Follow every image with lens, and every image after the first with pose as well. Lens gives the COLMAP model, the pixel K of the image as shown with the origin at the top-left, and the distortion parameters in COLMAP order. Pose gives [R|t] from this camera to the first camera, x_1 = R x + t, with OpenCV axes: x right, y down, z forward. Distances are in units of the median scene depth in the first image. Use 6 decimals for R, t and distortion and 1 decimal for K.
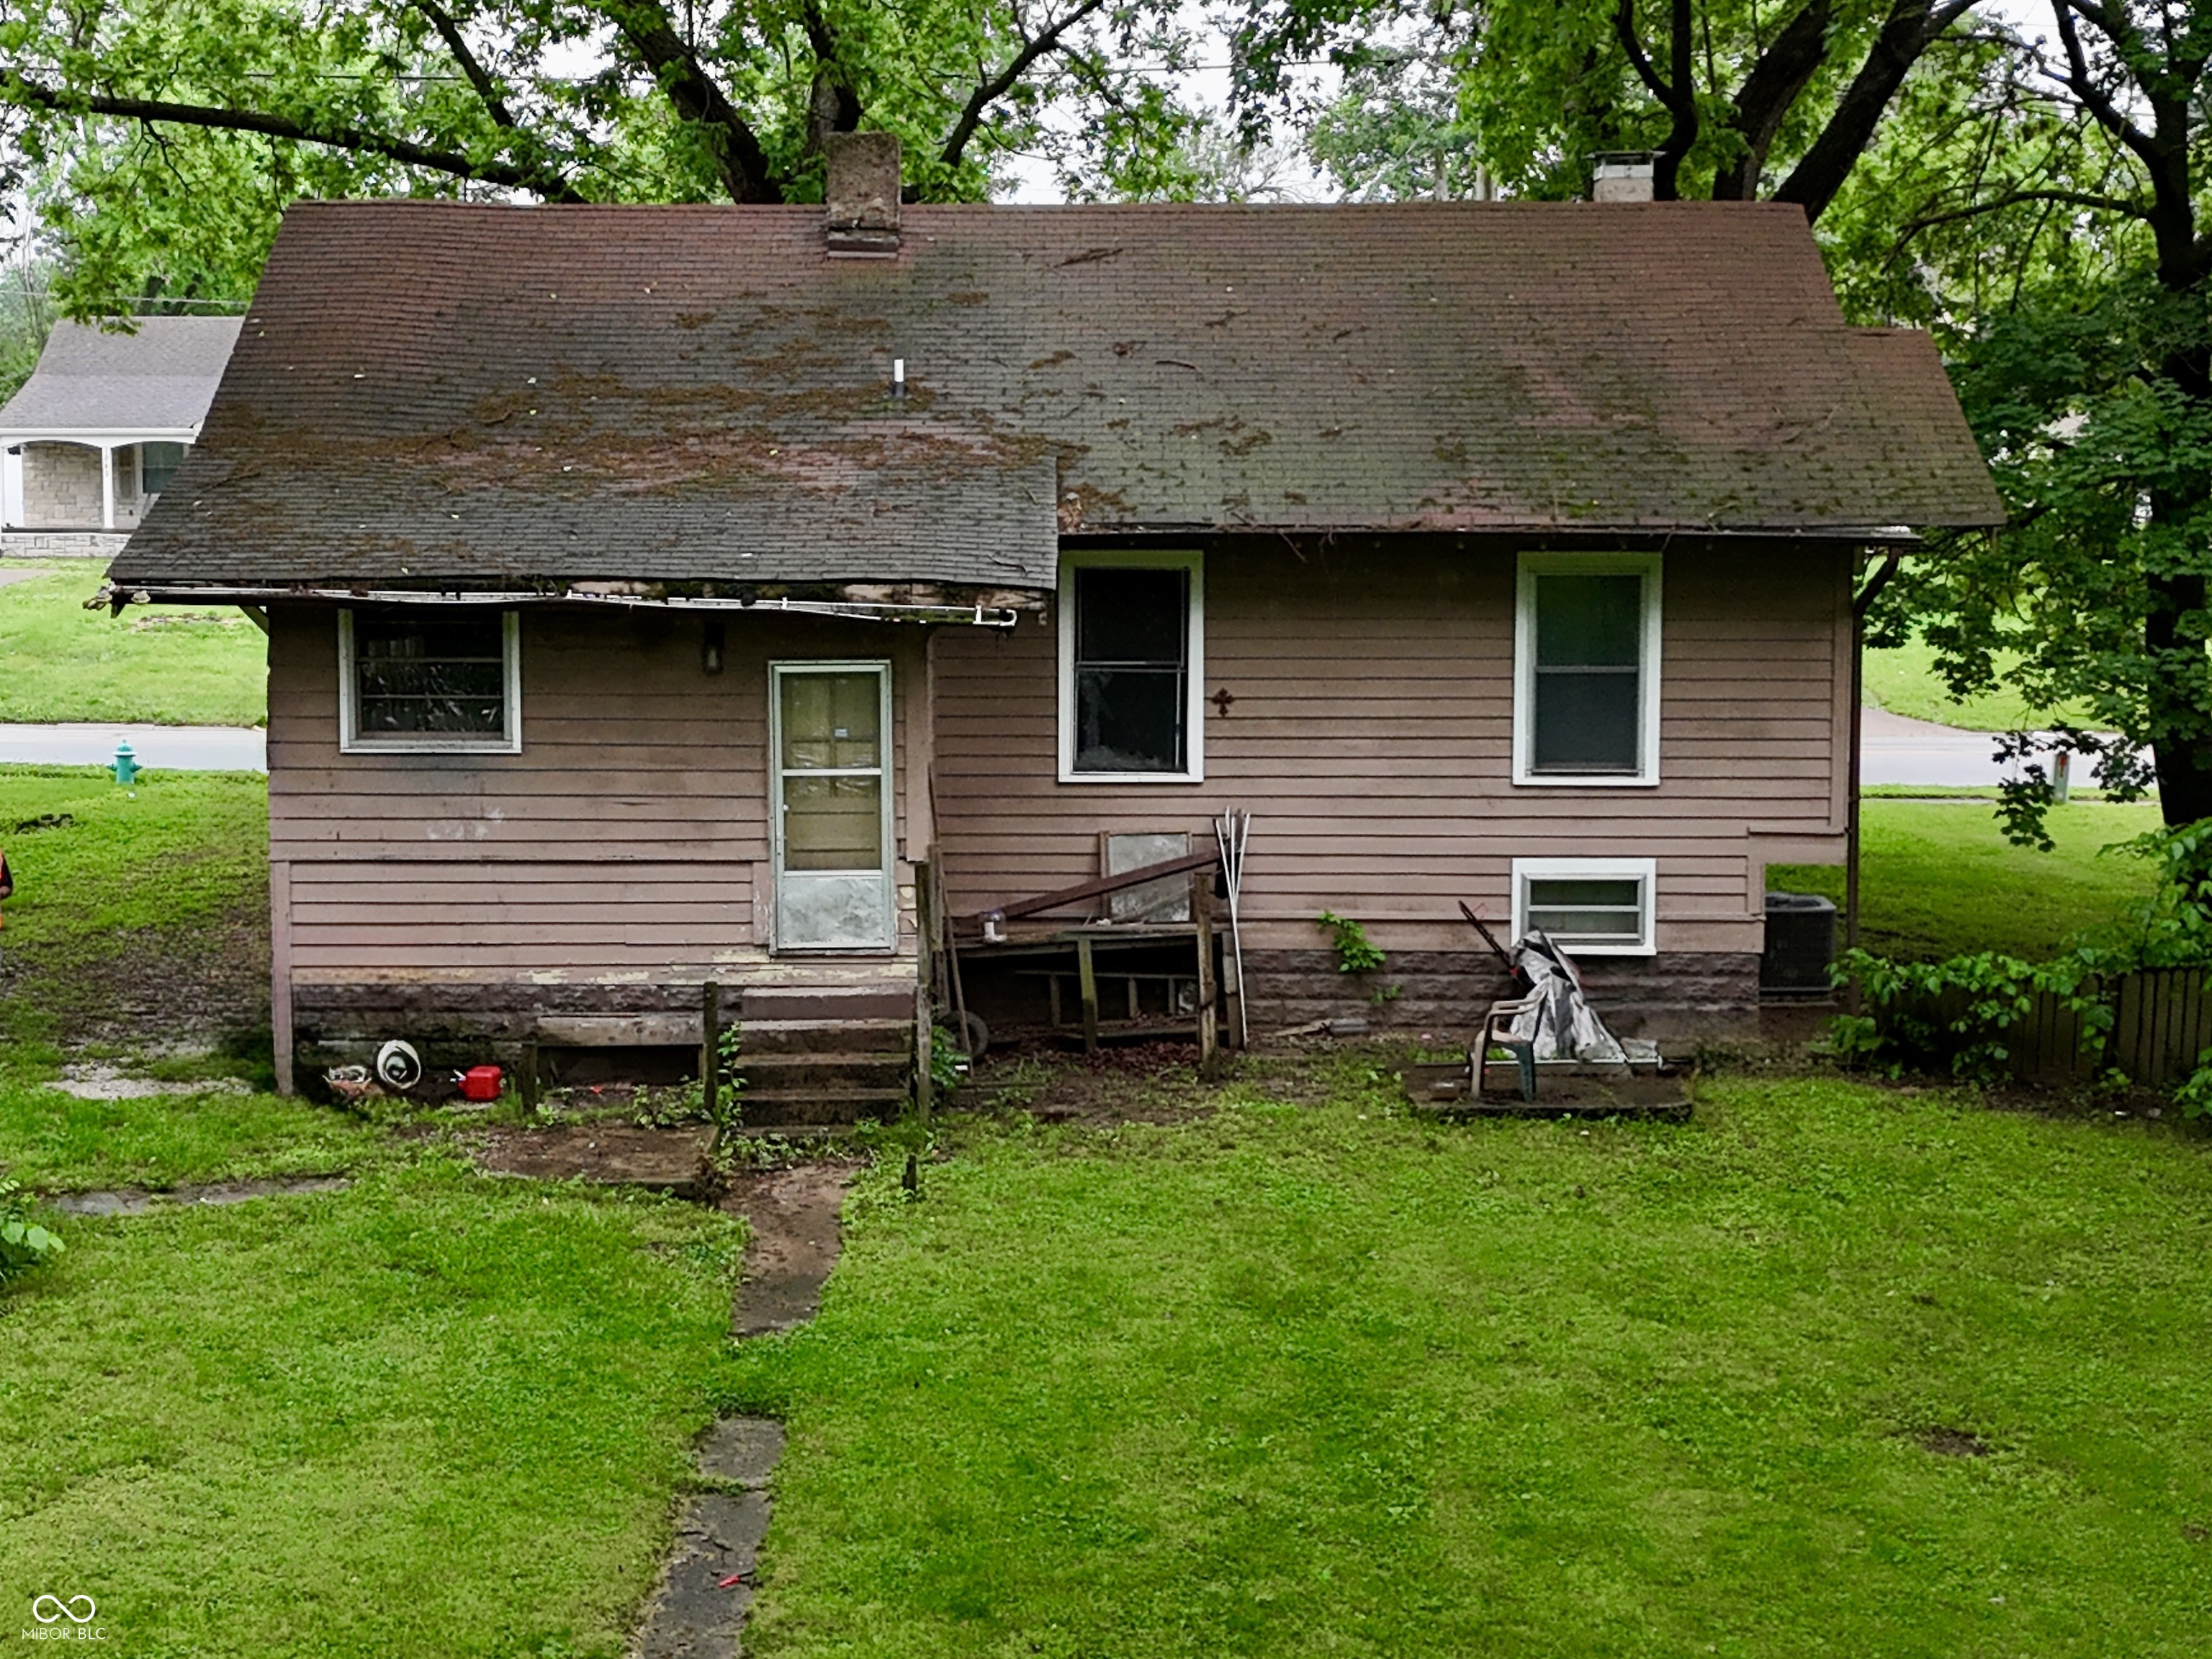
lens RADIAL K [[3716.5, 0, 1108.5], [0, 3716.5, 823.6], [0, 0, 1]] dist [0.155957, 0.000000]
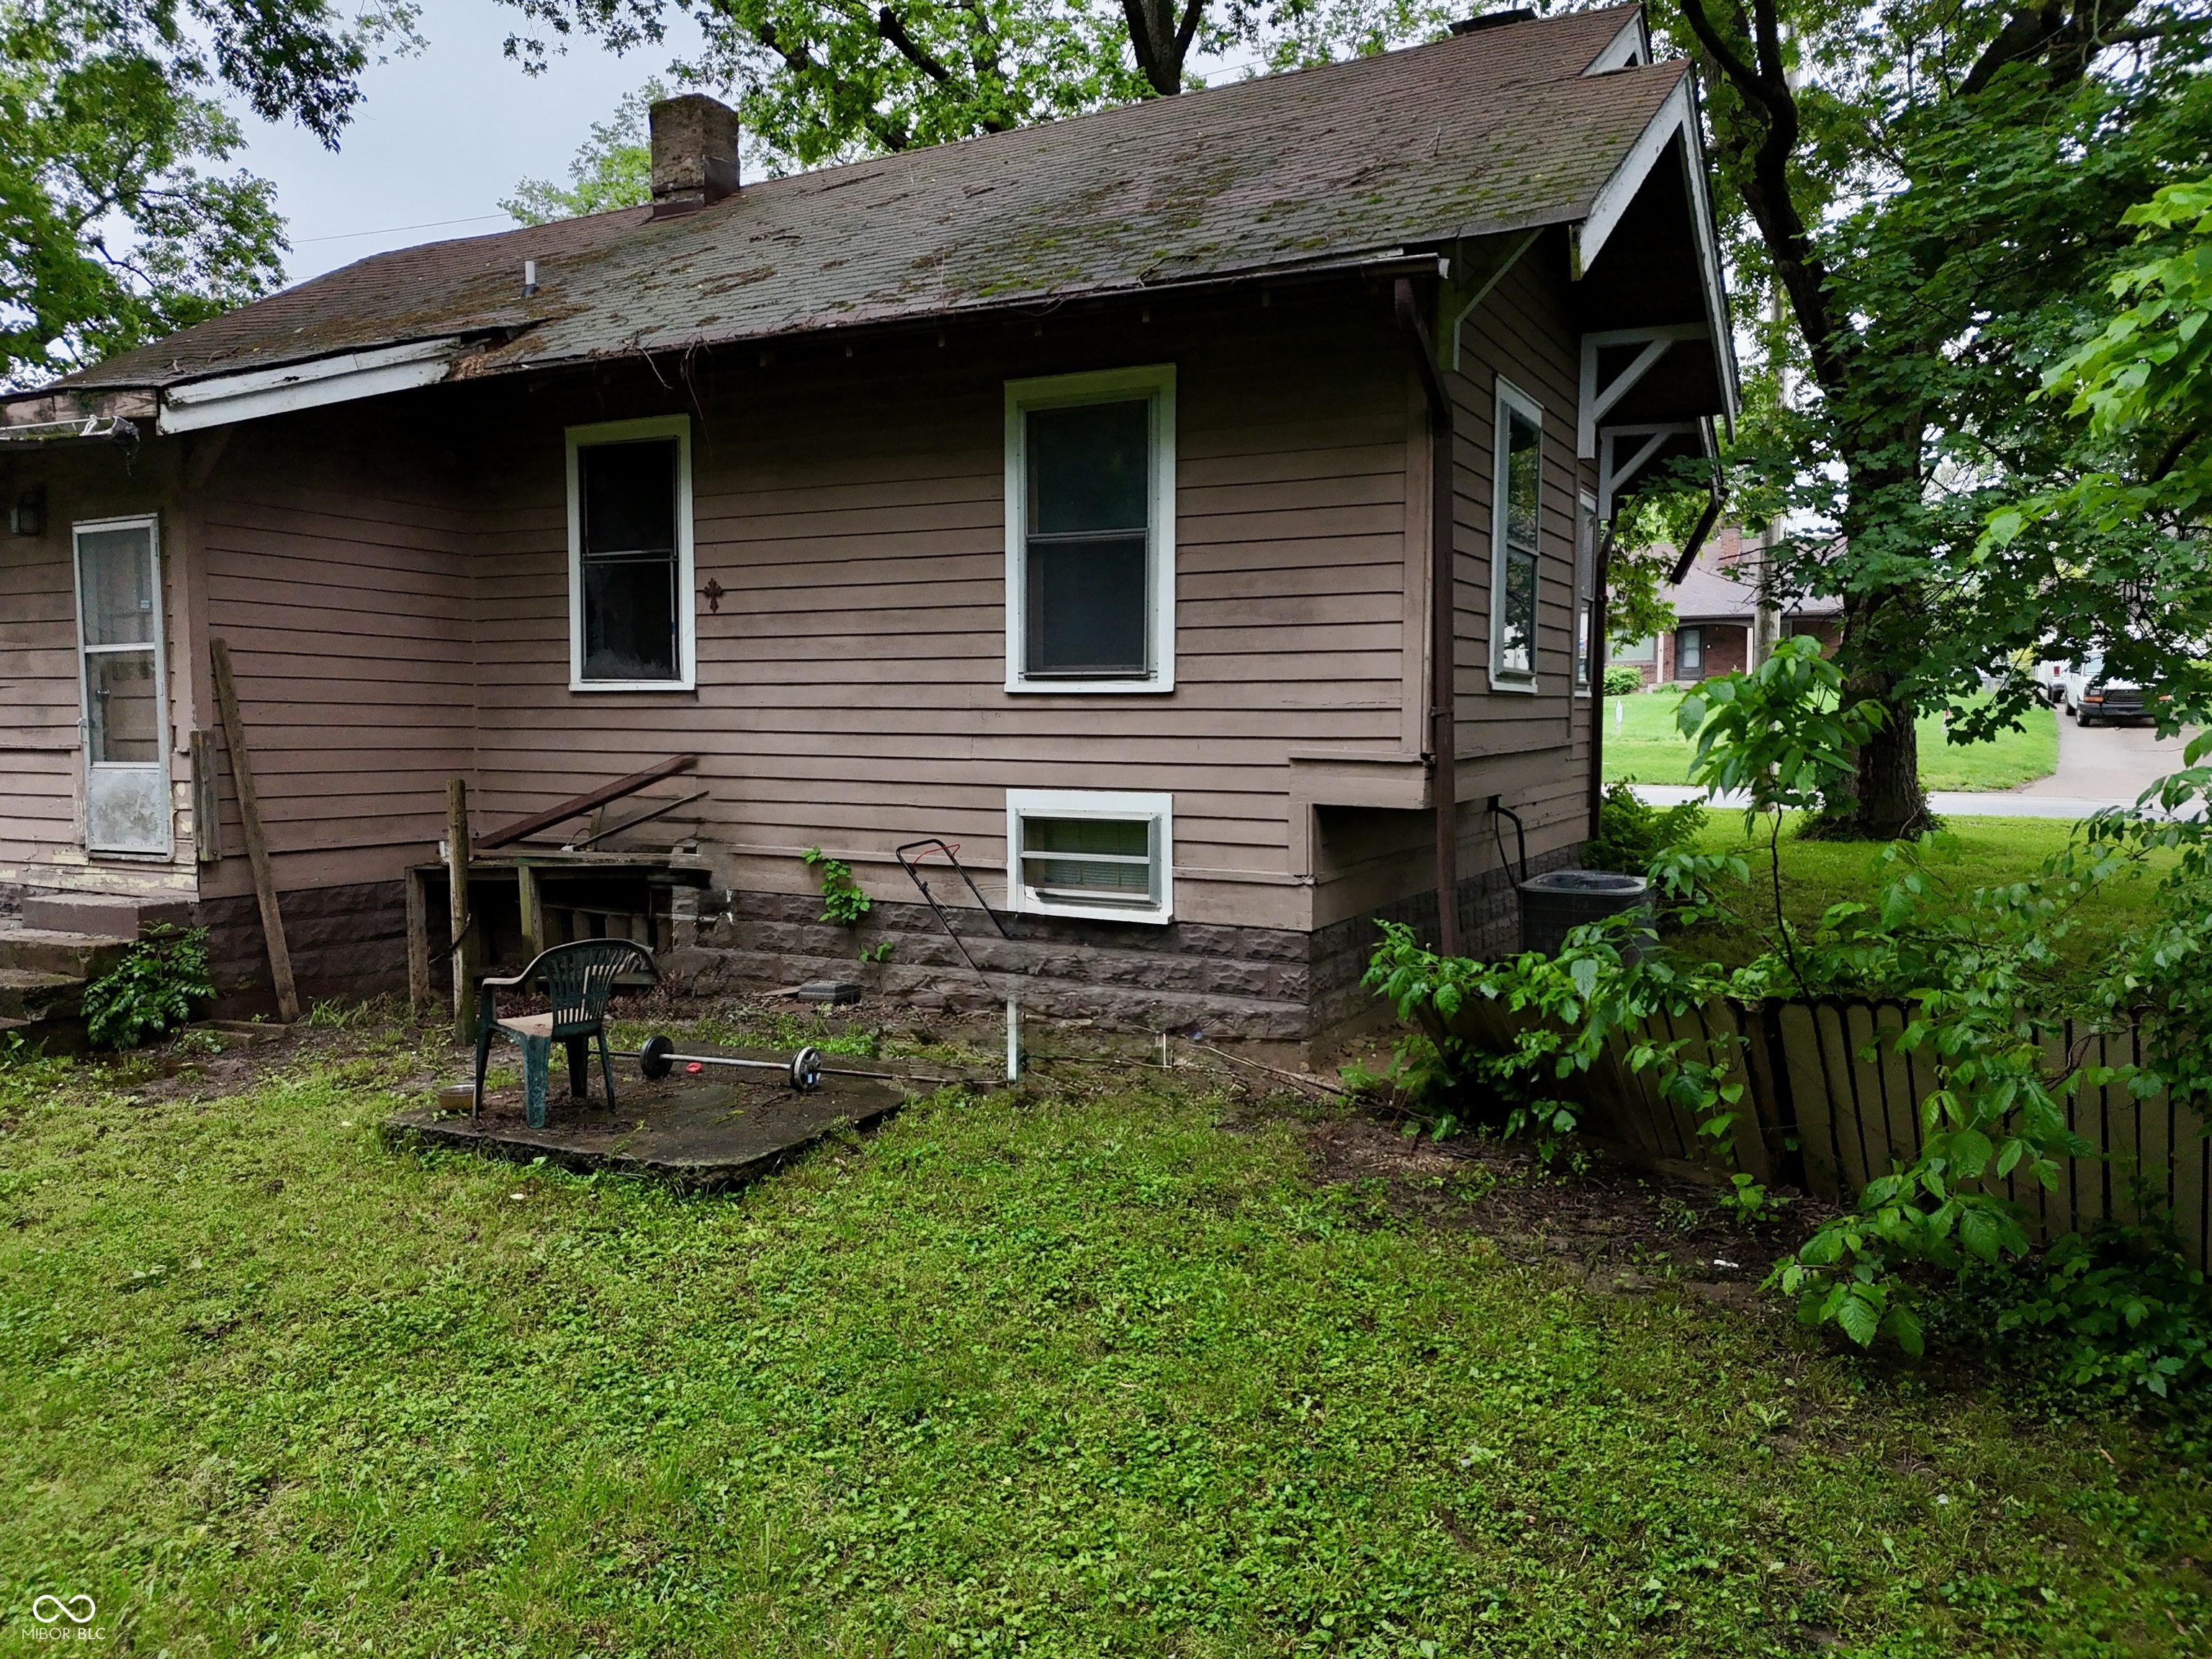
lens RADIAL K [[1633.2, 0, 1112.9], [0, 1633.2, 831.9], [0, 0, 1]] dist [0.020240, -0.008486]
pose [[0.881076, 0.034445, -0.471718, 0.288275], [-0.045210, 0.998911, -0.011503, 0.021254], [0.470808, 0.031462, 0.881674, 0.715849]]
